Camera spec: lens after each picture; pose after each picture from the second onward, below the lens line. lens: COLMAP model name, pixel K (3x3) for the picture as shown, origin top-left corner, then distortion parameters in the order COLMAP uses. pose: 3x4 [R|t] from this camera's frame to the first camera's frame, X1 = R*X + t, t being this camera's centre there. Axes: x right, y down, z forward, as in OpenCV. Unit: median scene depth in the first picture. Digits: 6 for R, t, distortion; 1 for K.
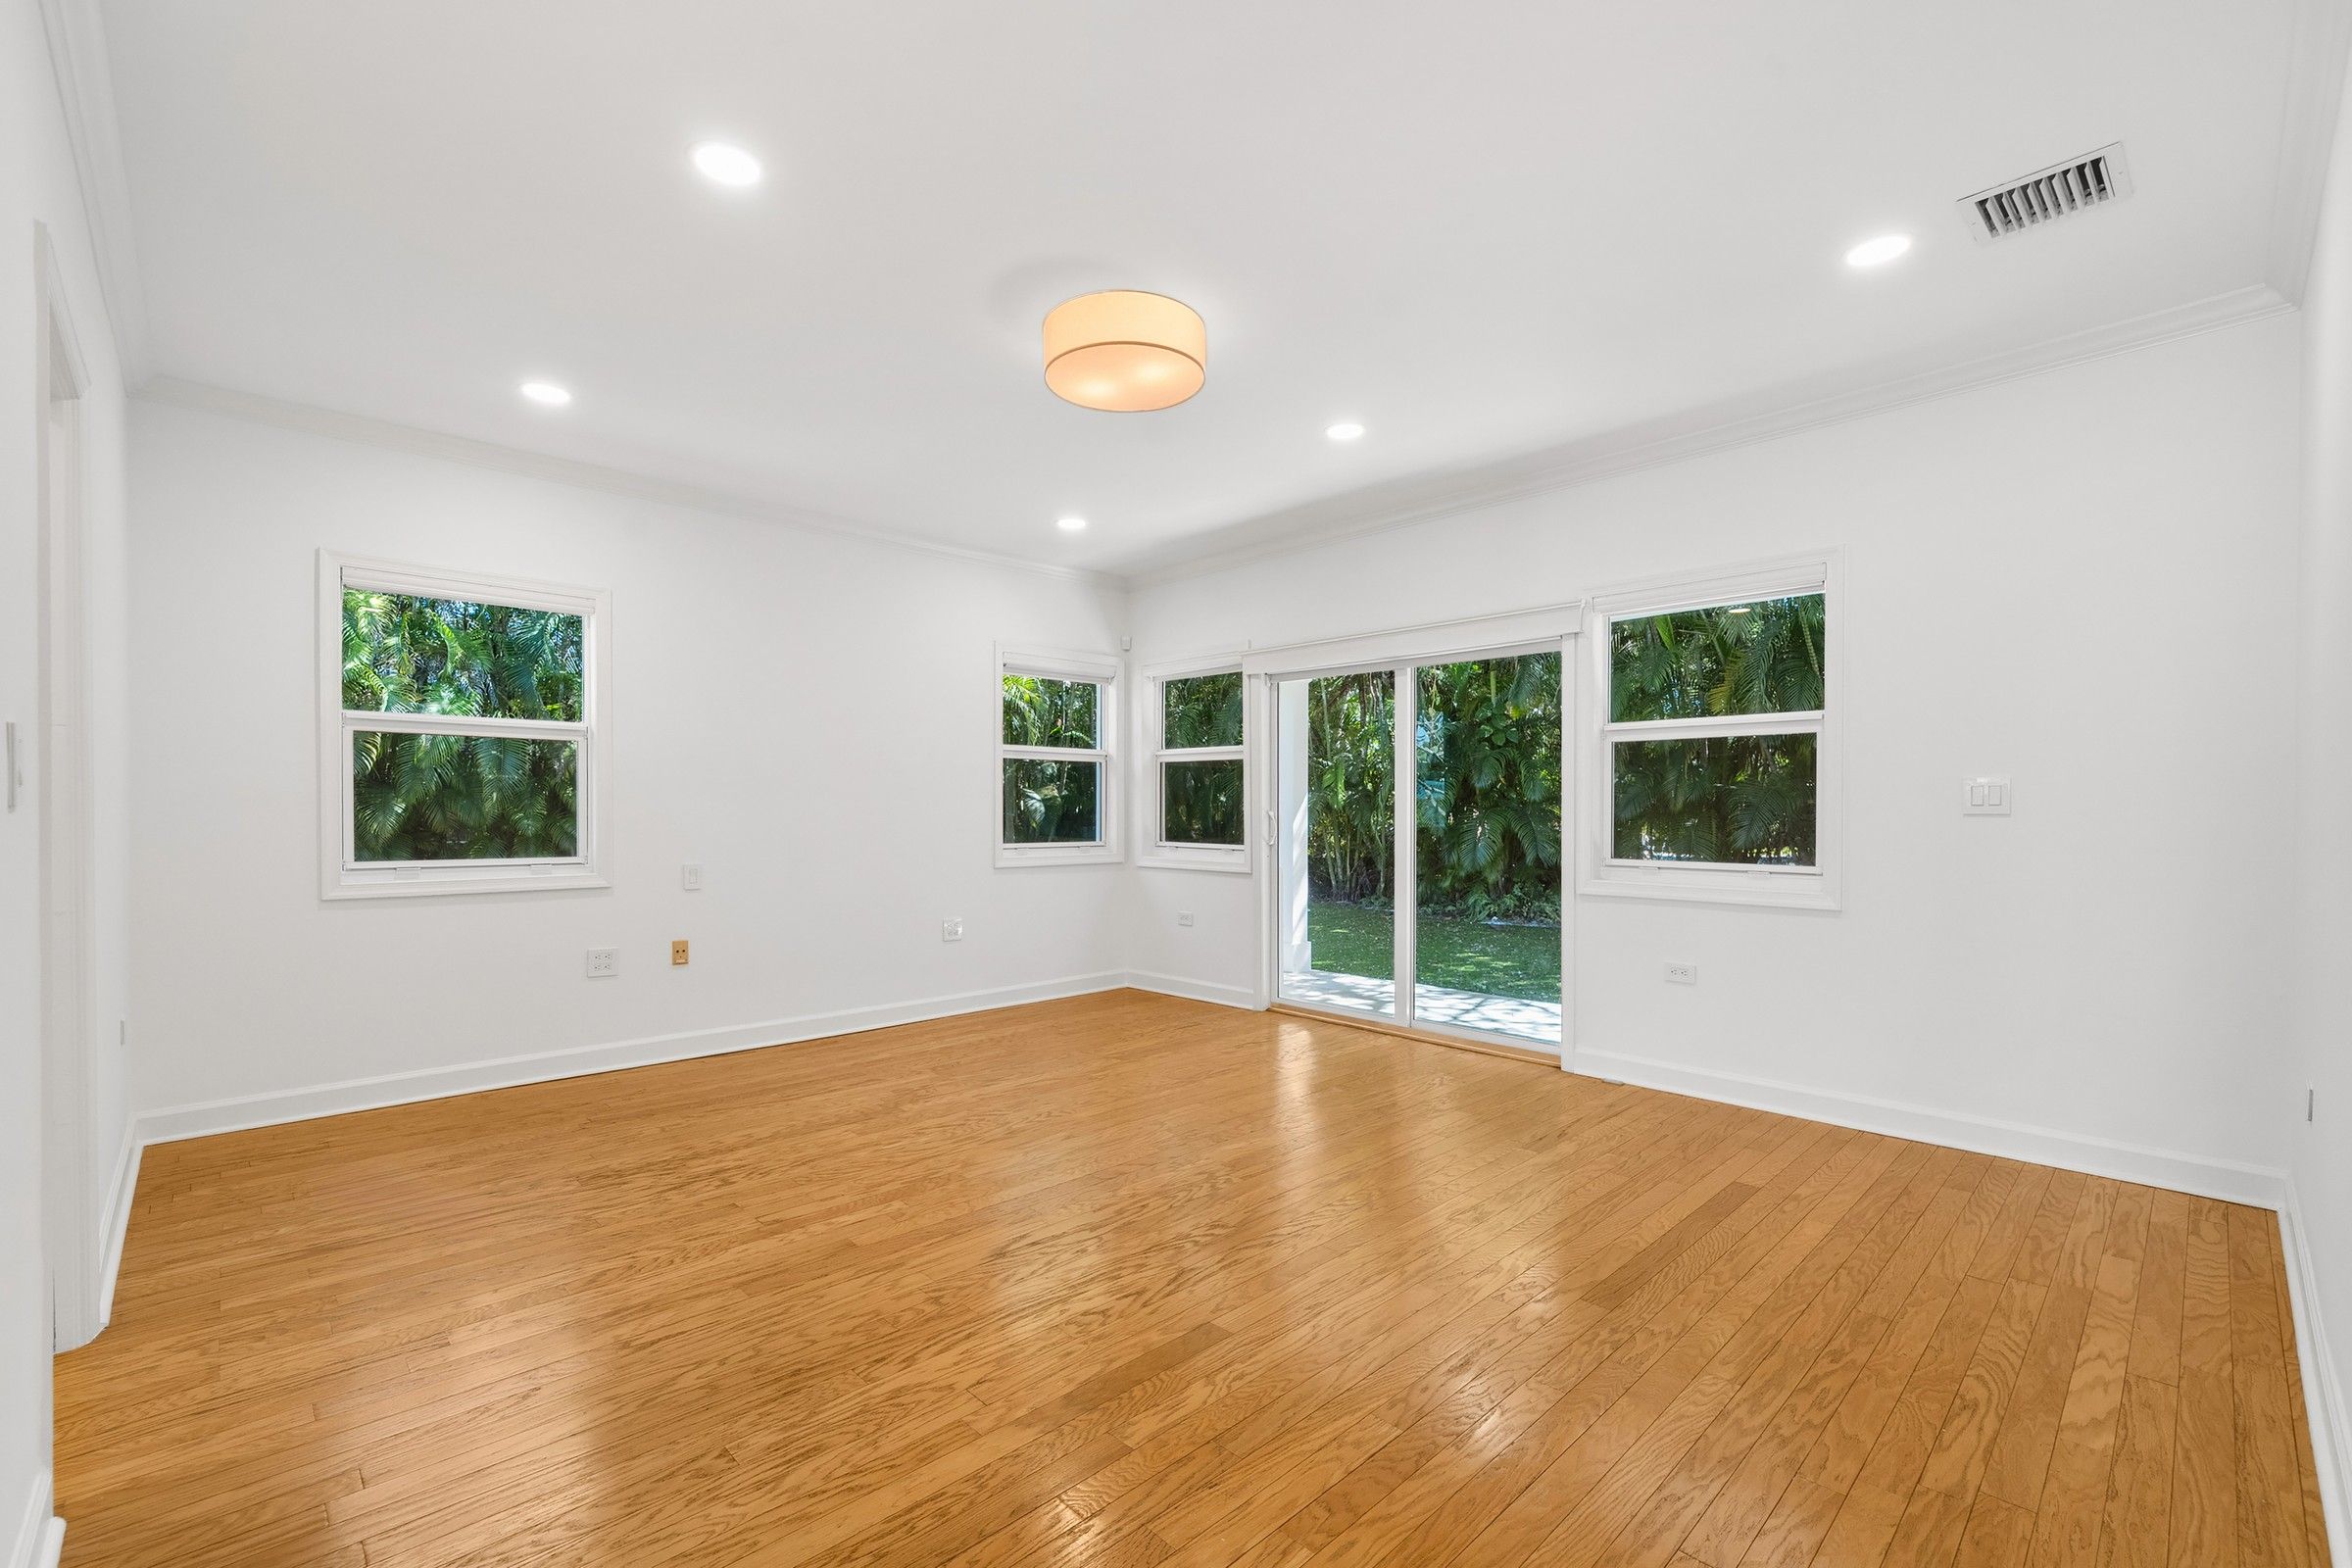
lens RADIAL K [[1010.4, 0, 1176.6], [0, 1010.4, 796.0], [0, 0, 1]] dist [-0.001845, -0.000367]
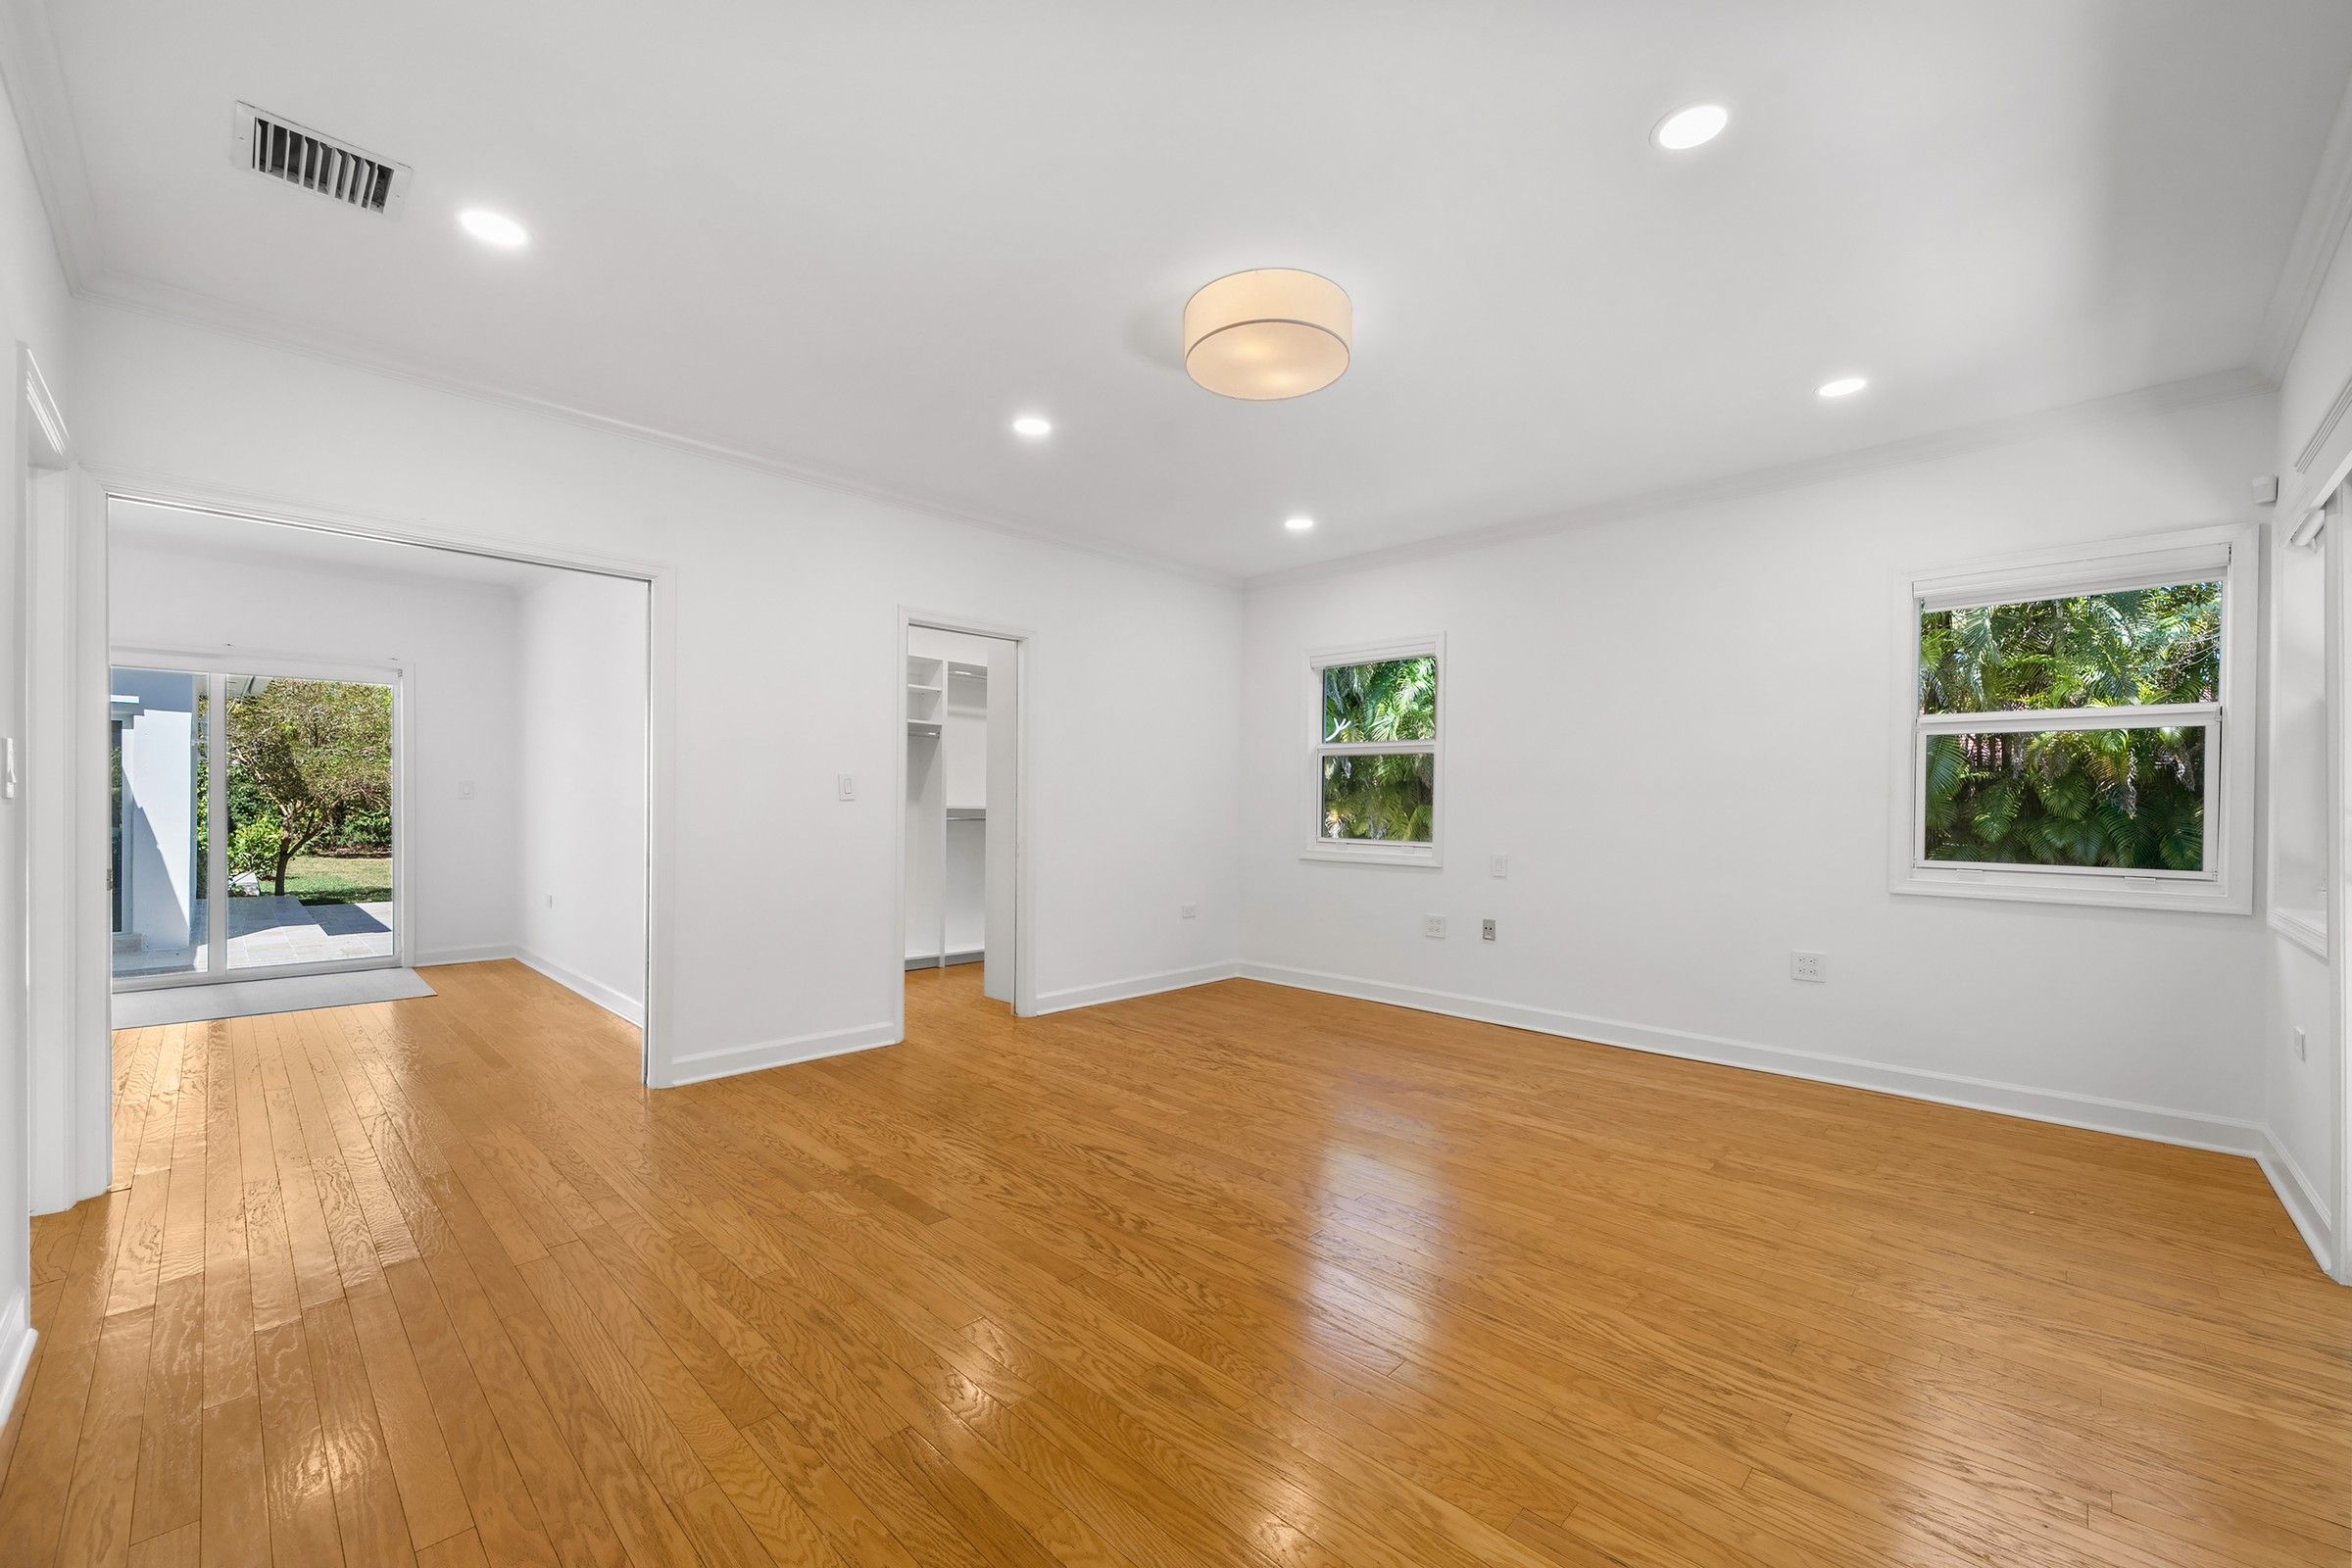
lens RADIAL K [[945.3, 0, 1168.3], [0, 945.3, 798.8], [0, 0, 1]] dist [-0.003346, 0.000400]
pose [[0.021484, -0.004564, -0.999759, 0.817859], [0.003370, 0.999984, -0.004493, 0.011886], [0.999764, -0.003273, 0.021499, 0.853182]]
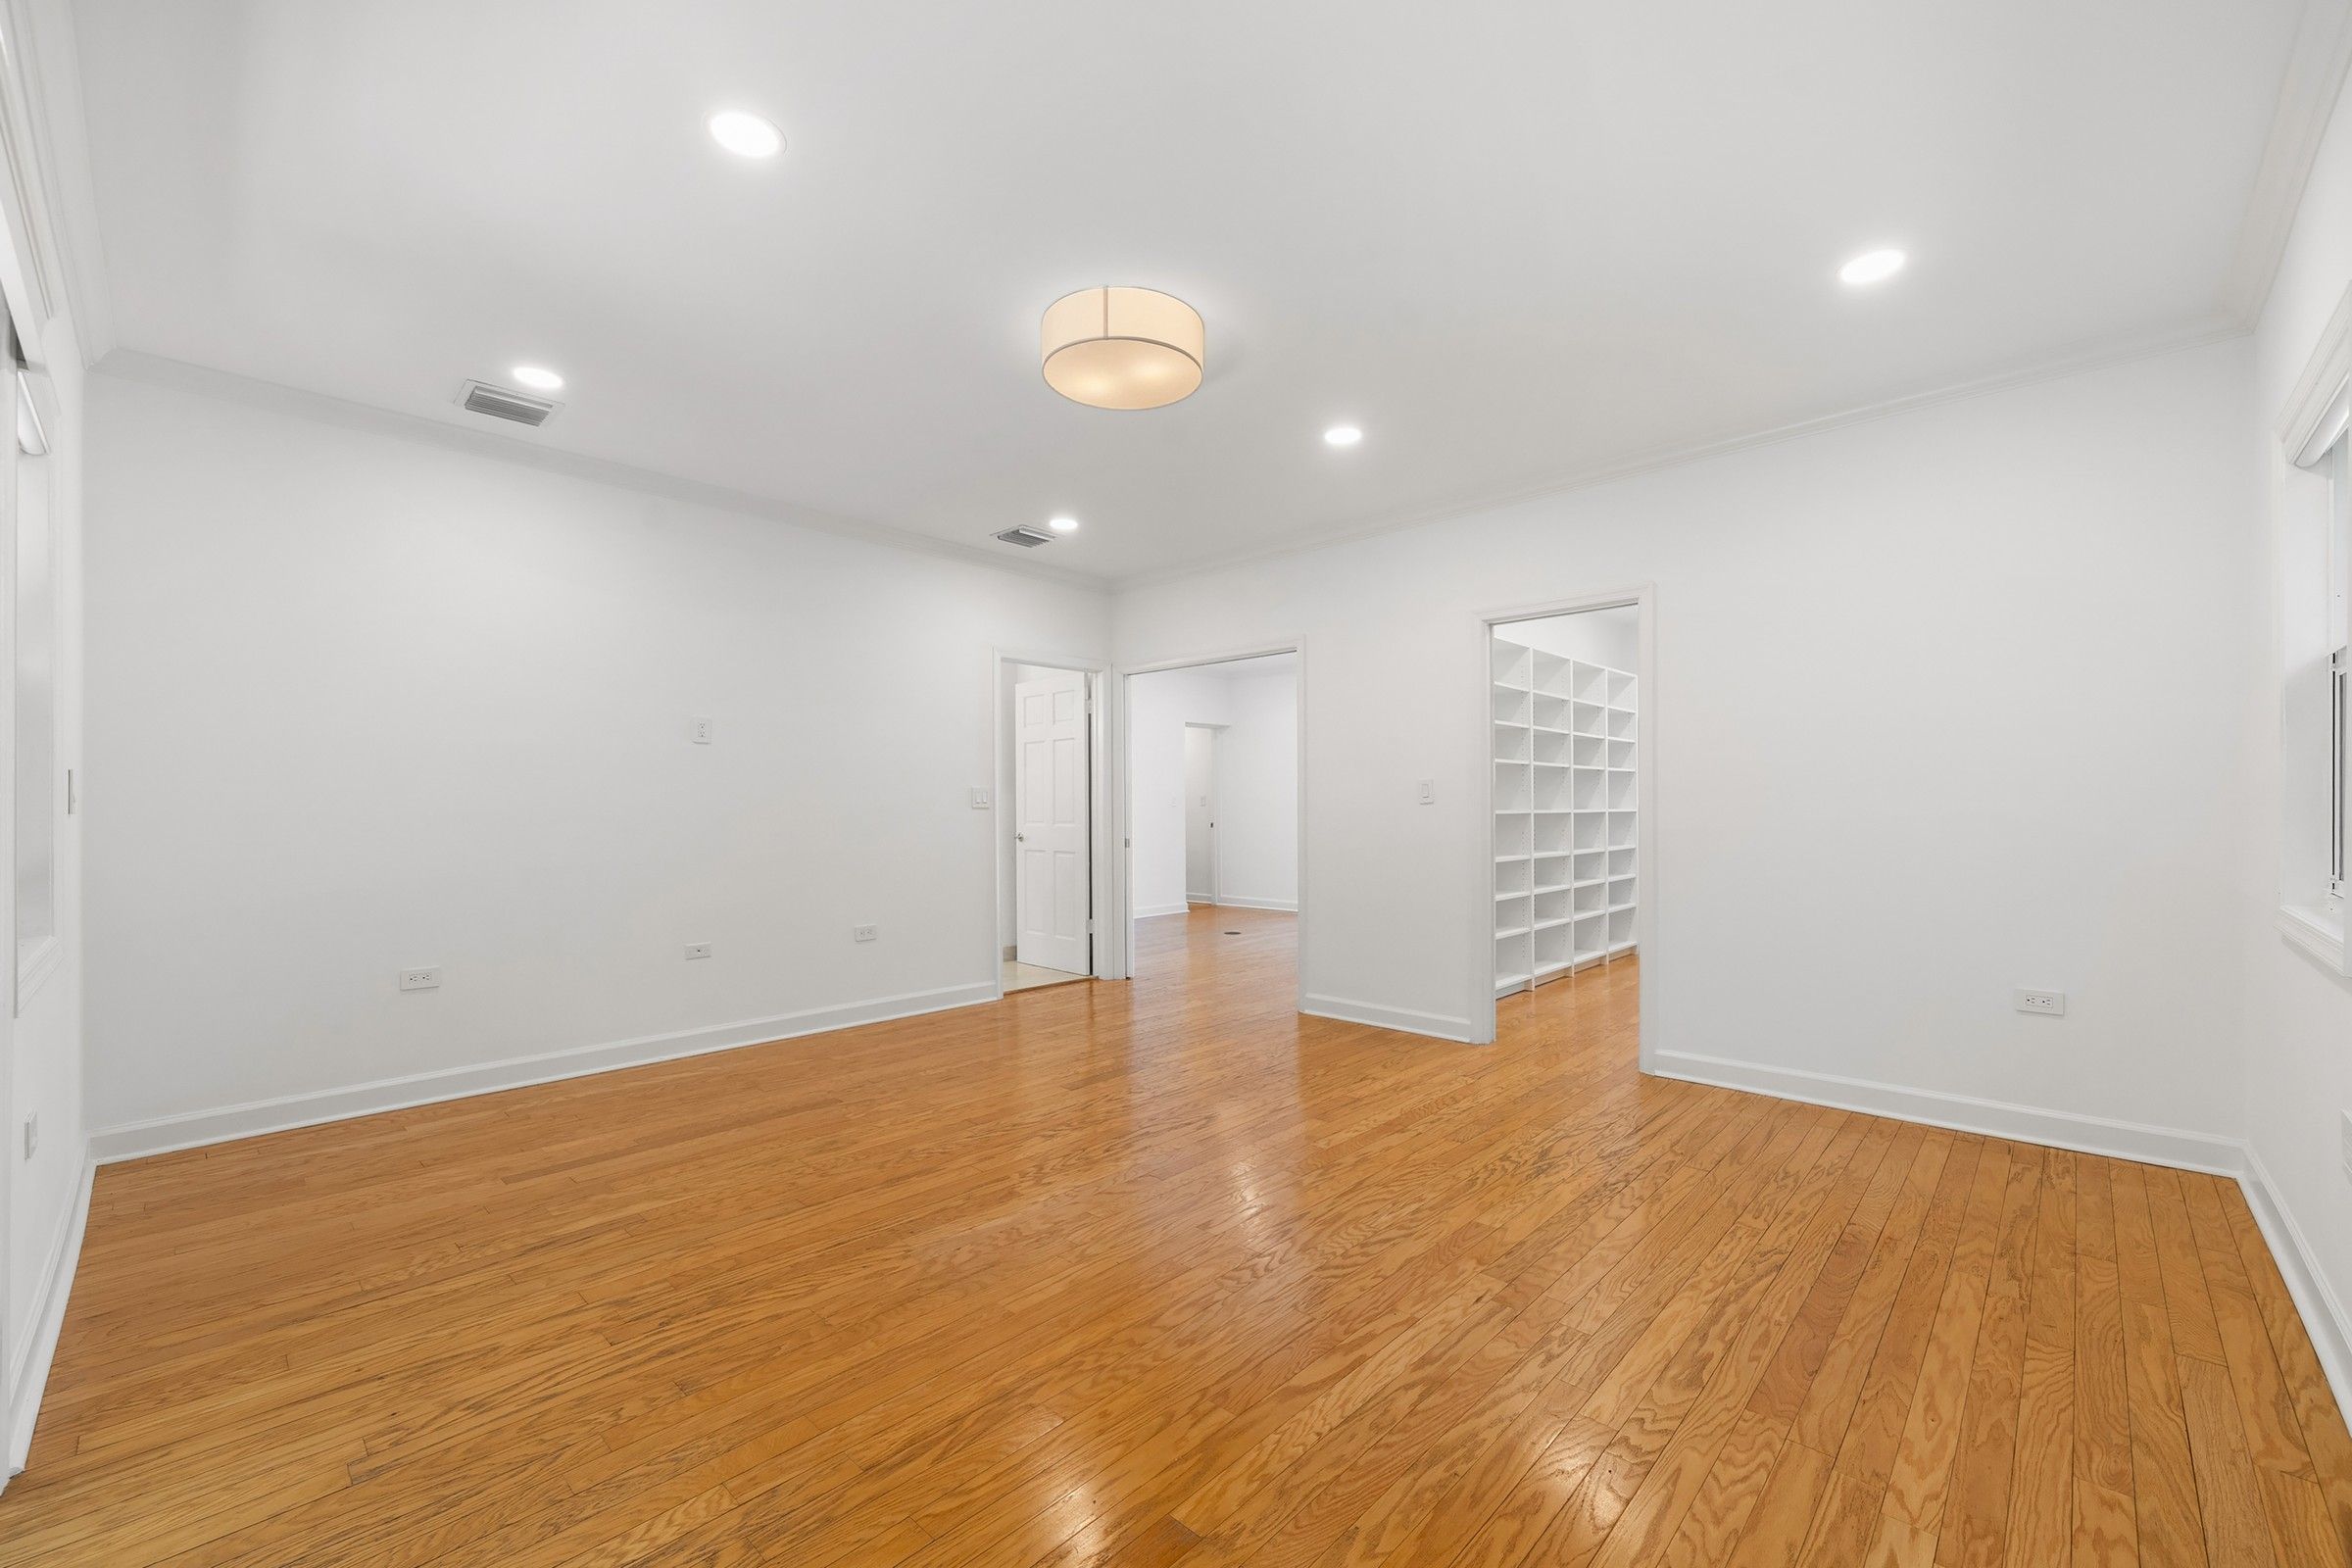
lens RADIAL K [[945.3, 0, 1173.9], [0, 945.3, 793.5], [0, 0, 1]] dist [-0.003346, 0.000400]
pose [[-0.999266, 0.003156, -0.038171, -0.060539], [0.004149, 0.999654, -0.025957, 0.026370], [0.038076, -0.026097, -0.998934, 1.854932]]
